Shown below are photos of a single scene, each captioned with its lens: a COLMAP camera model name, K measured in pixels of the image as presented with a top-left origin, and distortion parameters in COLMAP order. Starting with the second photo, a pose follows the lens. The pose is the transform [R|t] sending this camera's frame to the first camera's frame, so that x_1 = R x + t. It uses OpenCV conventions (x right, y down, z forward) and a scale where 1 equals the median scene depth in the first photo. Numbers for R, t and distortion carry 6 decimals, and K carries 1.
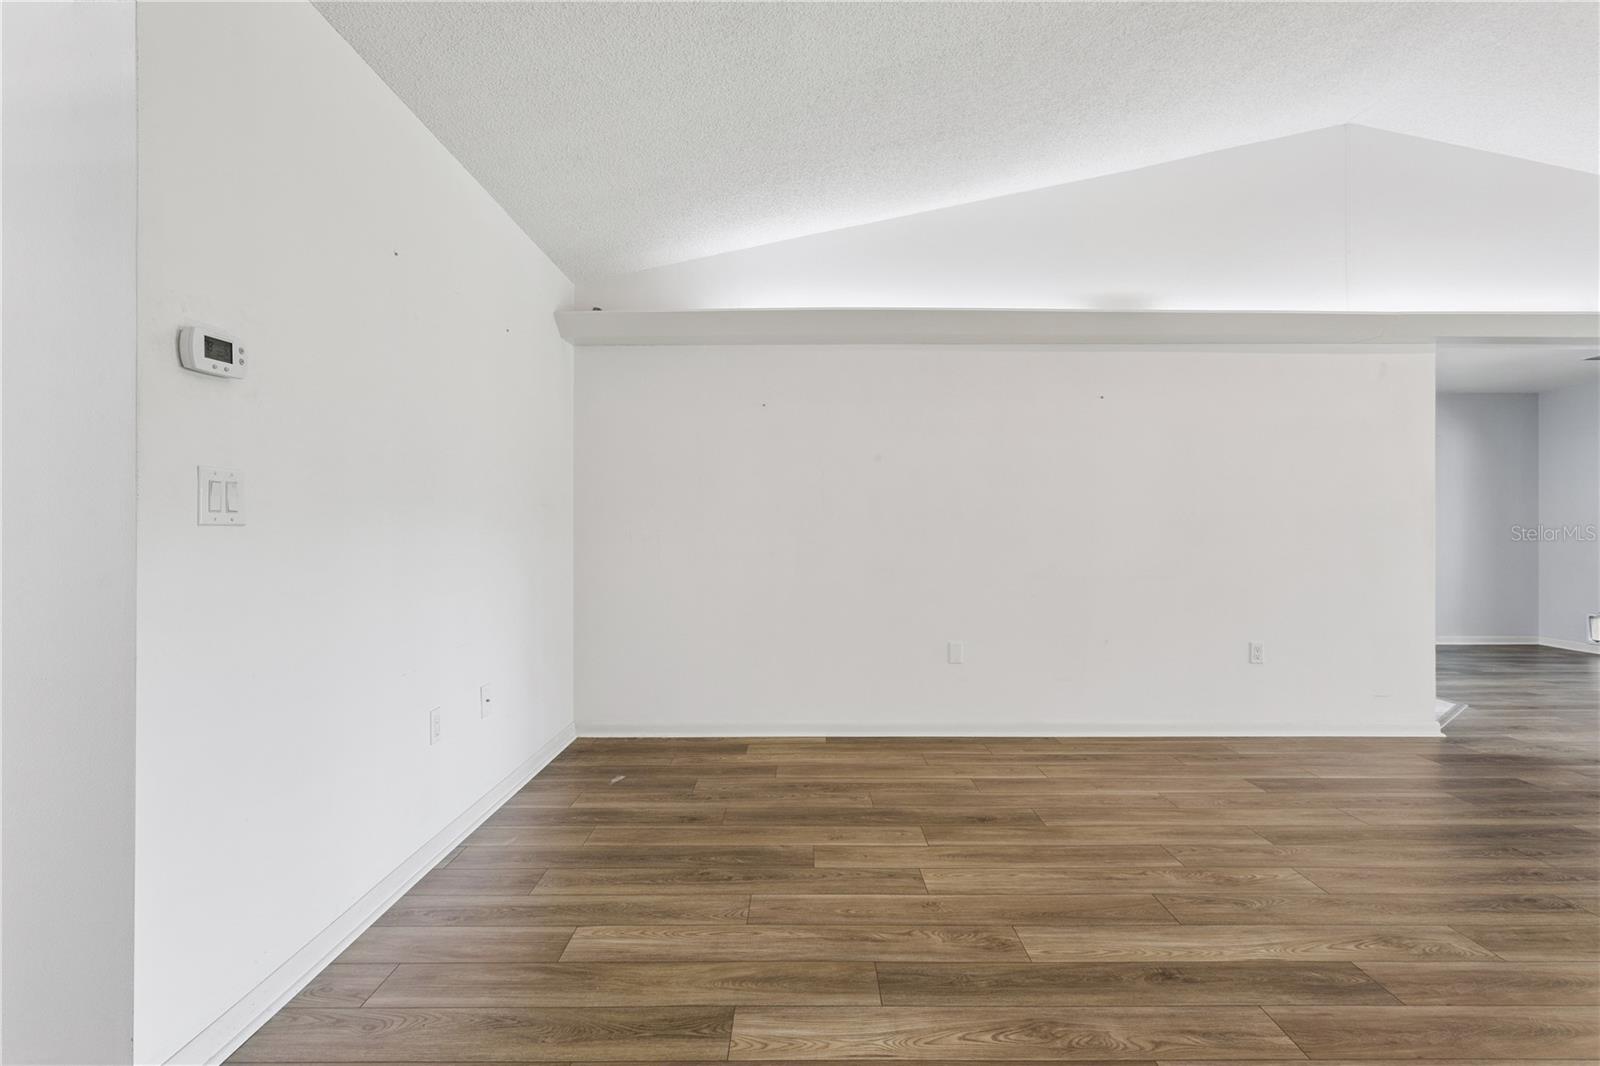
lens RADIAL K [[768.9, 0, 795.0], [0, 768.9, 525.4], [0, 0, 1]] dist [-0.007068, 0.005320]
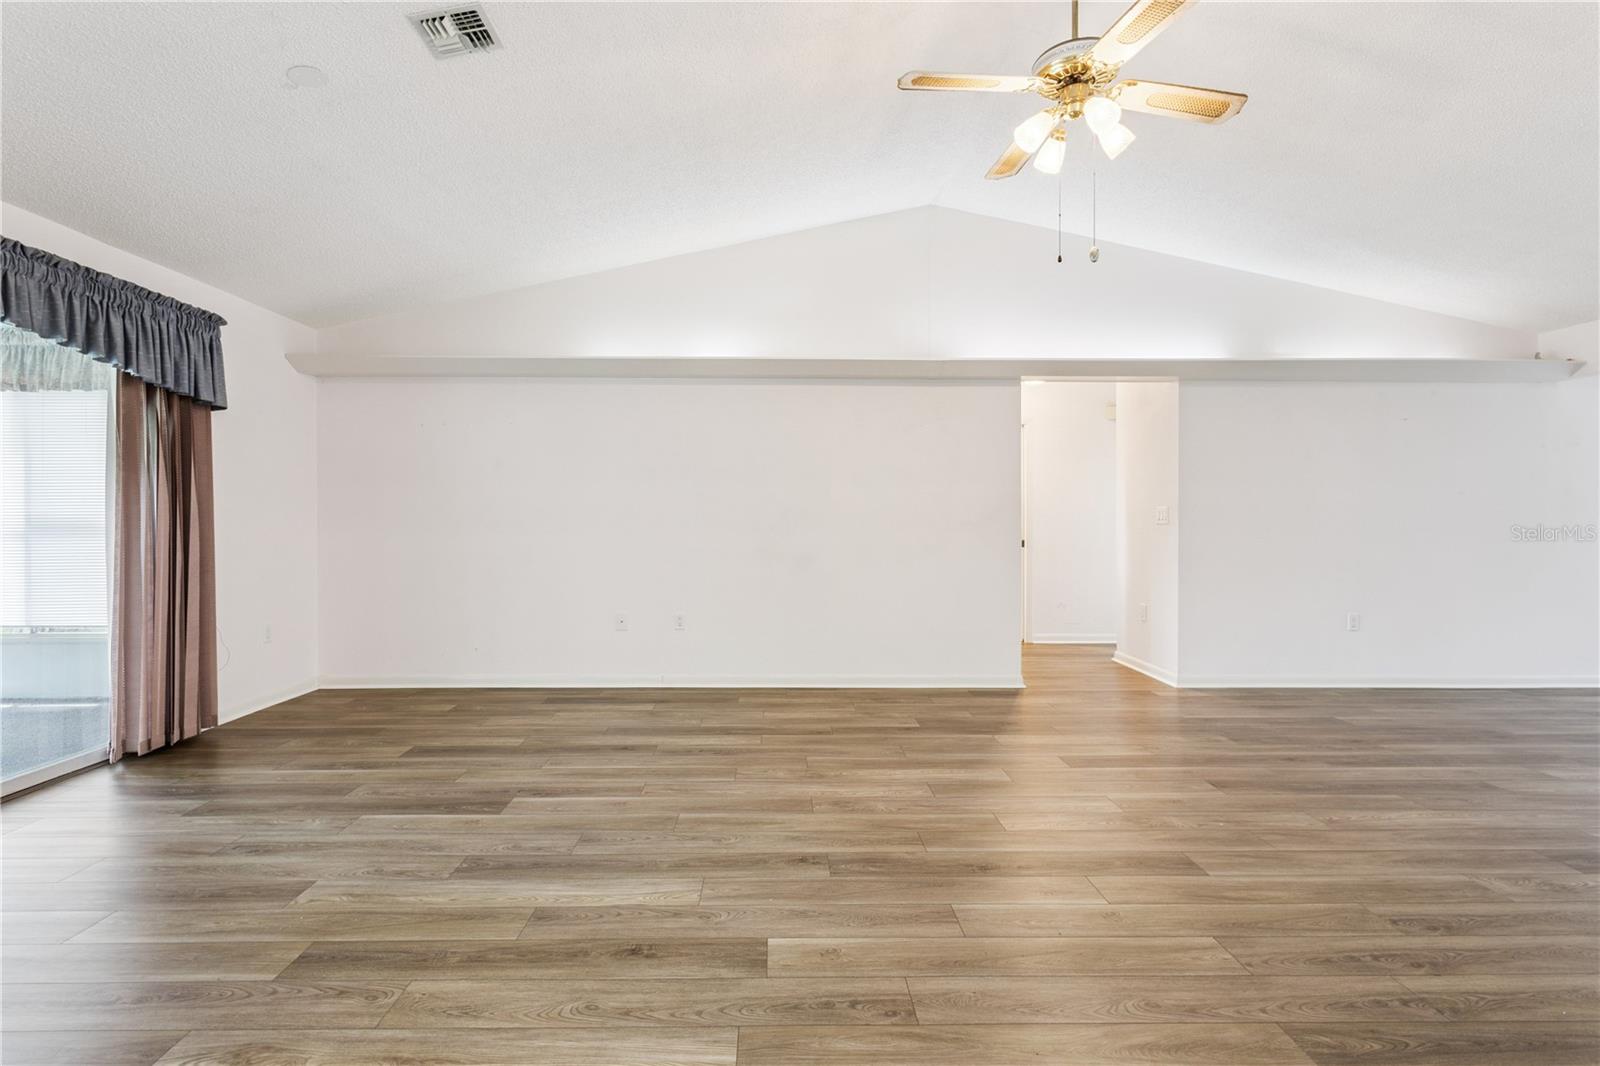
lens RADIAL K [[768.9, 0, 780.8], [0, 768.9, 518.6], [0, 0, 1]] dist [-0.007068, 0.005320]
pose [[-0.999980, -0.004813, -0.004127, 1.706324], [-0.004799, 0.999983, -0.003410, -0.005100], [0.004144, -0.003390, -0.999986, 1.876389]]
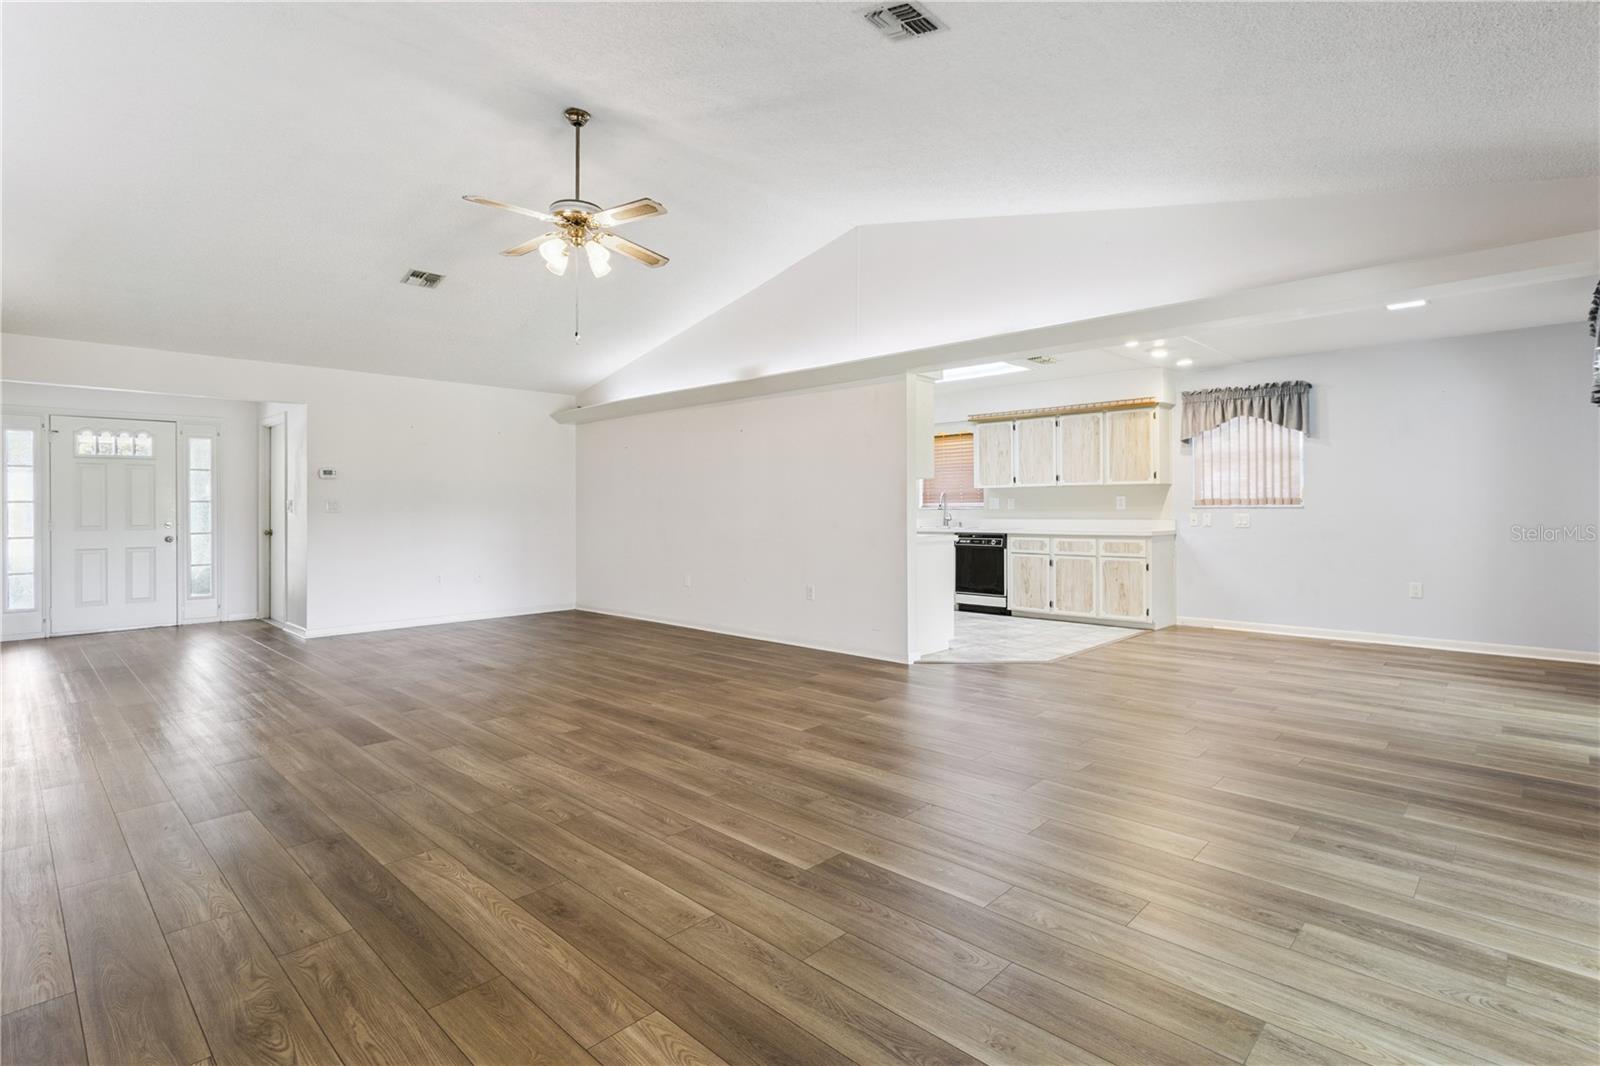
lens RADIAL K [[768.9, 0, 796.0], [0, 768.9, 512.5], [0, 0, 1]] dist [-0.007068, 0.005320]
pose [[0.711675, -0.003656, -0.702500, 2.860755], [0.011295, 0.999917, 0.006238, -0.004400], [0.702418, -0.012374, 0.711657, -0.171021]]
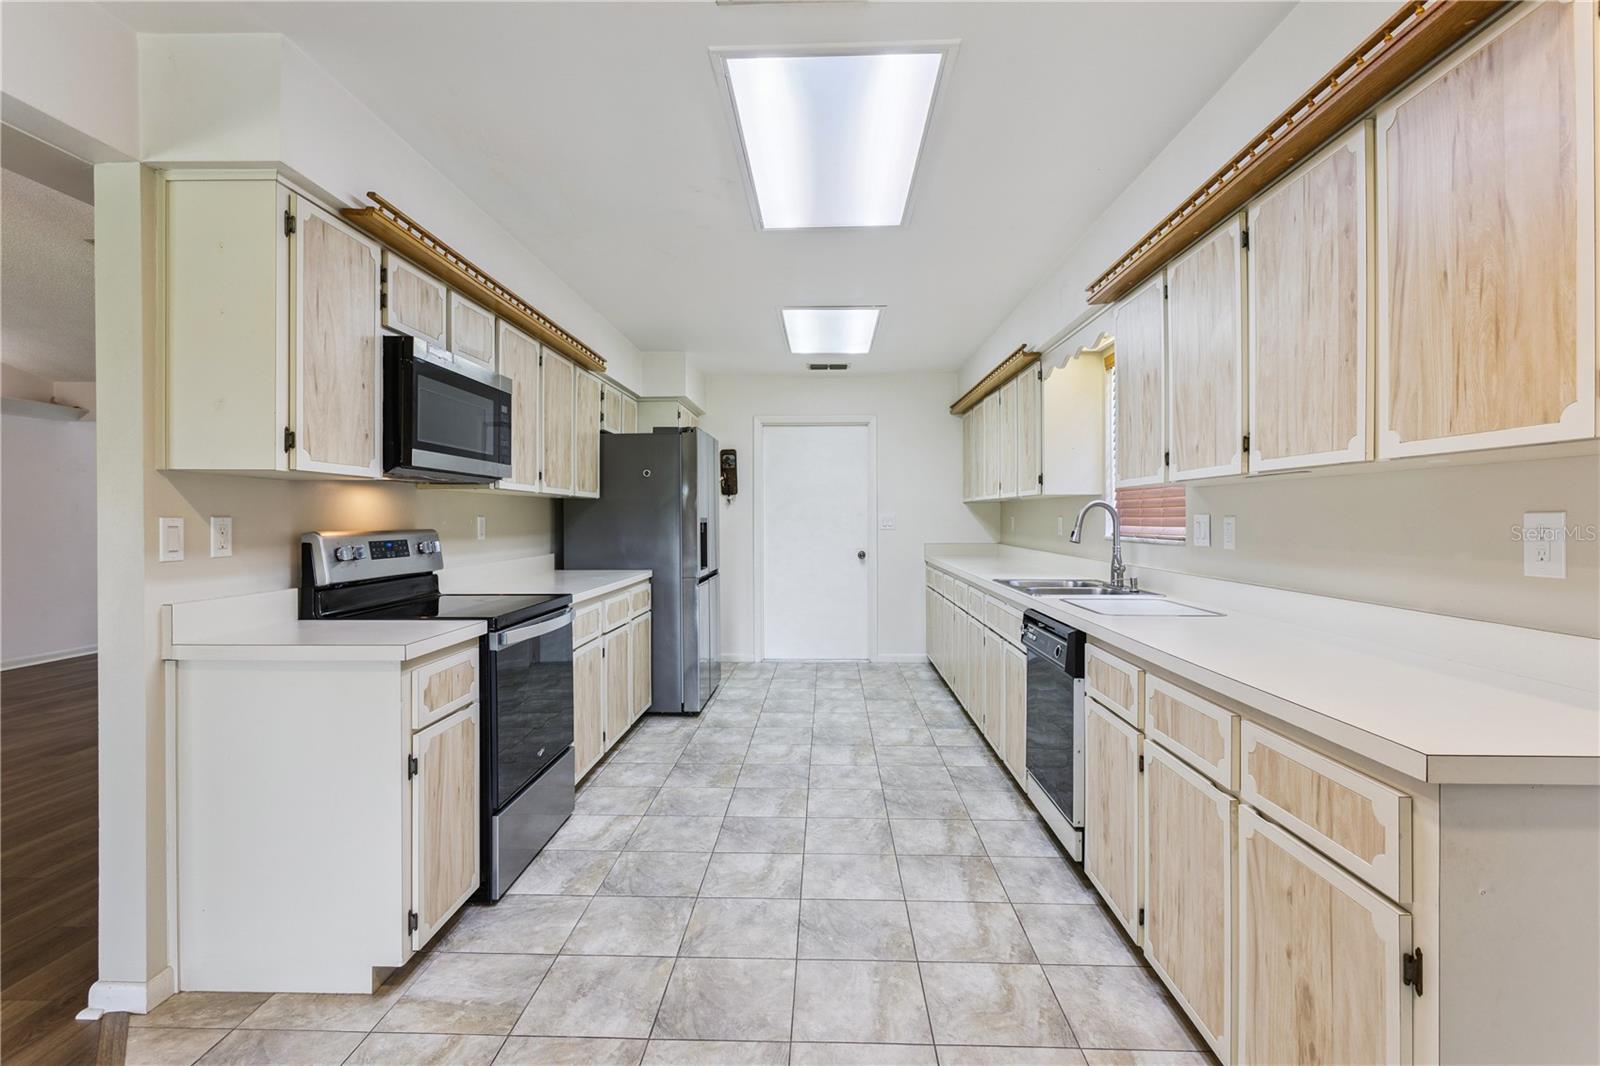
lens RADIAL K [[768.9, 0, 808.0], [0, 768.9, 520.2], [0, 0, 1]] dist [-0.007068, 0.005320]
pose [[-0.030912, 0.001917, -0.999520, 2.228539], [0.004614, 0.999988, 0.001776, -0.036284], [0.999511, -0.004557, -0.030920, 2.505271]]
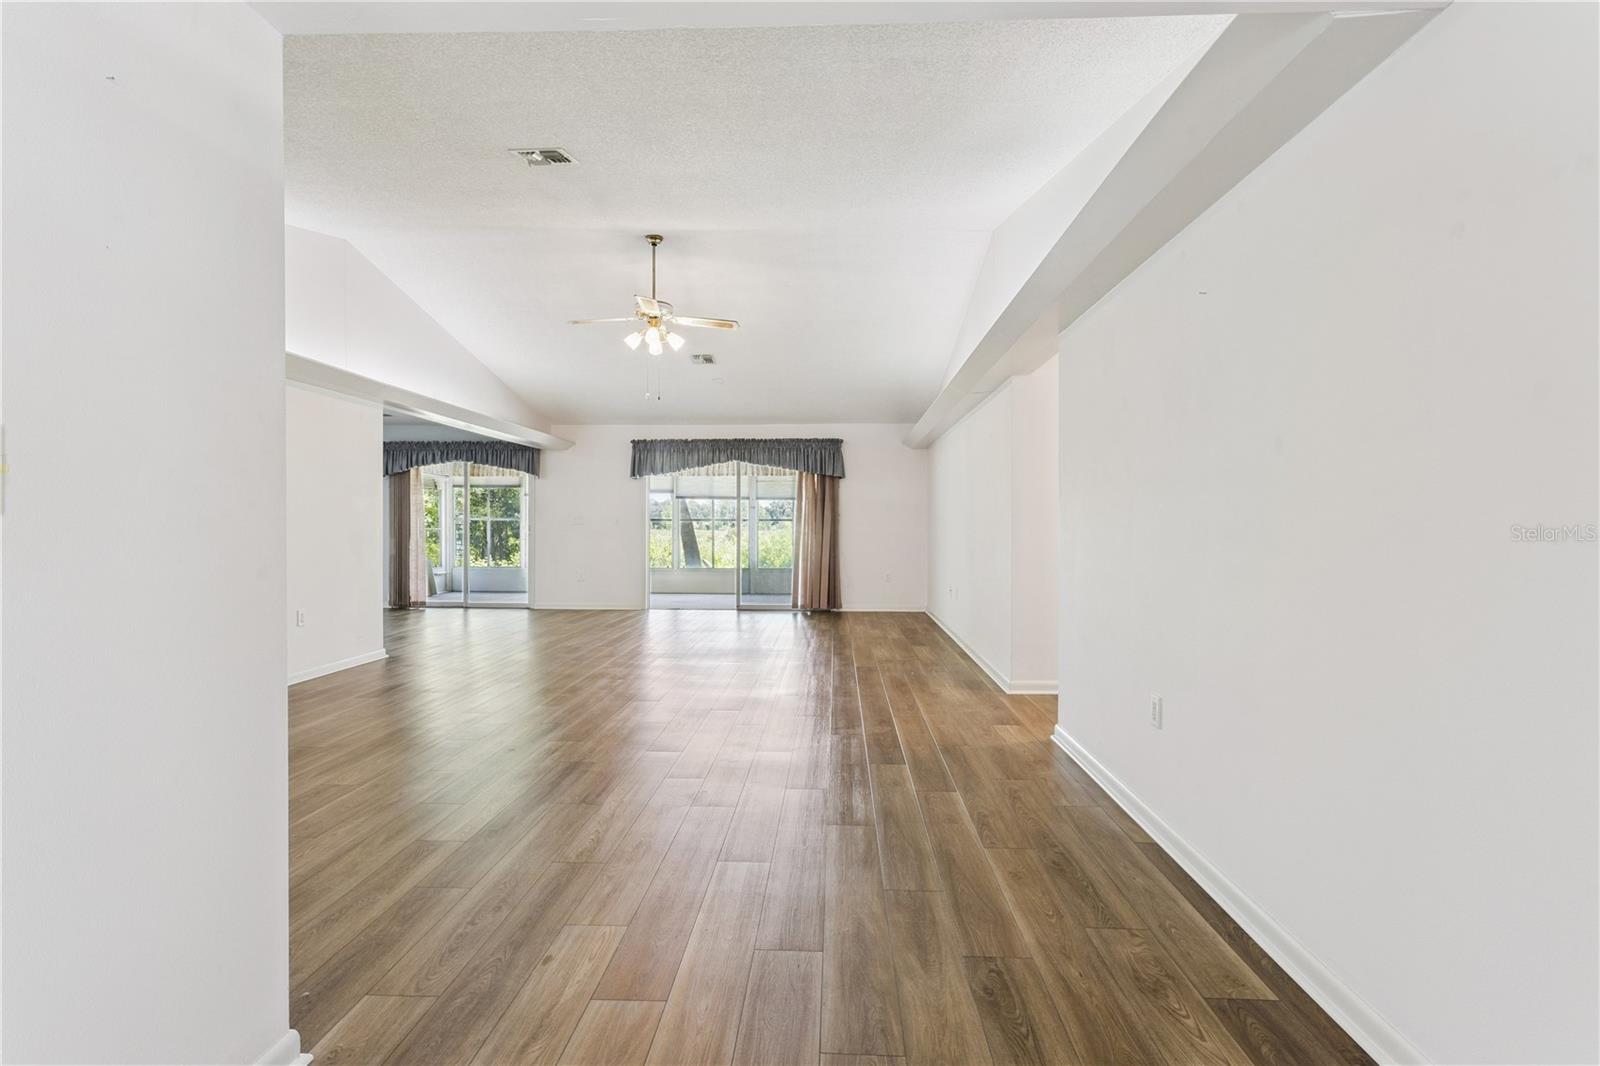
lens RADIAL K [[772.5, 0, 806.7], [0, 772.5, 524.1], [0, 0, 1]] dist [-0.009295, 0.000562]
pose [[0.048932, 0.000100, 0.998802, -1.176841], [-0.005608, 0.999984, 0.000174, 0.001677], [-0.998786, -0.005610, 0.048932, 0.127132]]
